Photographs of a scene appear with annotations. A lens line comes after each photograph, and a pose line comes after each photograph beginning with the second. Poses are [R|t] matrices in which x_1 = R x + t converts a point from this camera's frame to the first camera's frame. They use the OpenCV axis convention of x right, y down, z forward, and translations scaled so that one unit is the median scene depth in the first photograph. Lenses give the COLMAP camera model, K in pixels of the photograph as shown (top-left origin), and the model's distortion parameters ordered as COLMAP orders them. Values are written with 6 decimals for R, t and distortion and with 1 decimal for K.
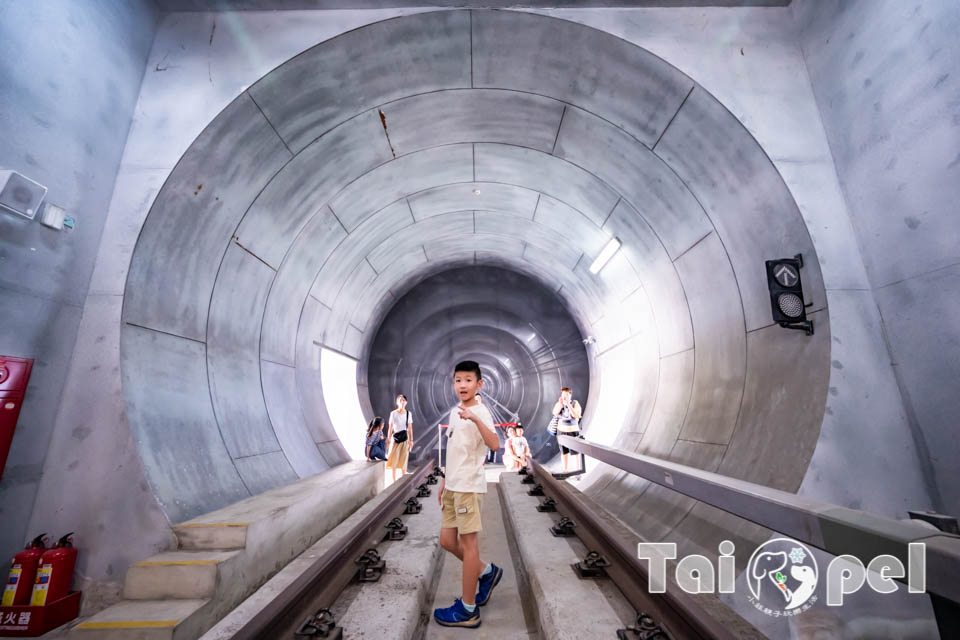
lens RADIAL K [[376.1, 0, 480.7], [0, 376.1, 317.7], [0, 0, 1]] dist [-0.001620, -0.000067]
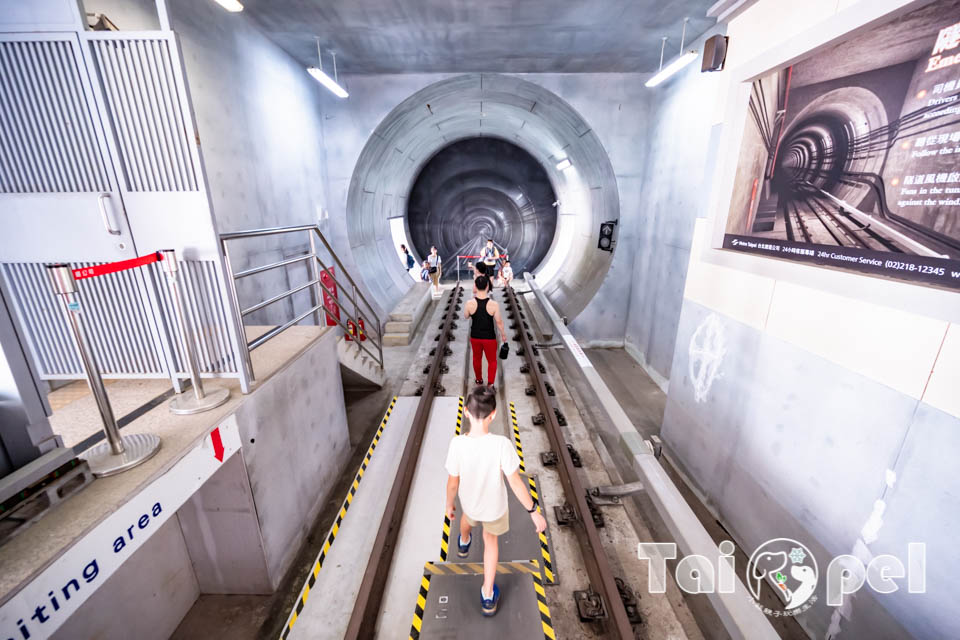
lens RADIAL K [[376.1, 0, 479.4], [0, 376.1, 321.5], [0, 0, 1]] dist [-0.001620, -0.000067]
pose [[0.999921, 0.011668, -0.004638, -0.005891], [-0.007555, 0.854179, 0.519924, -0.293233], [0.010028, -0.519848, 0.854200, -0.483073]]
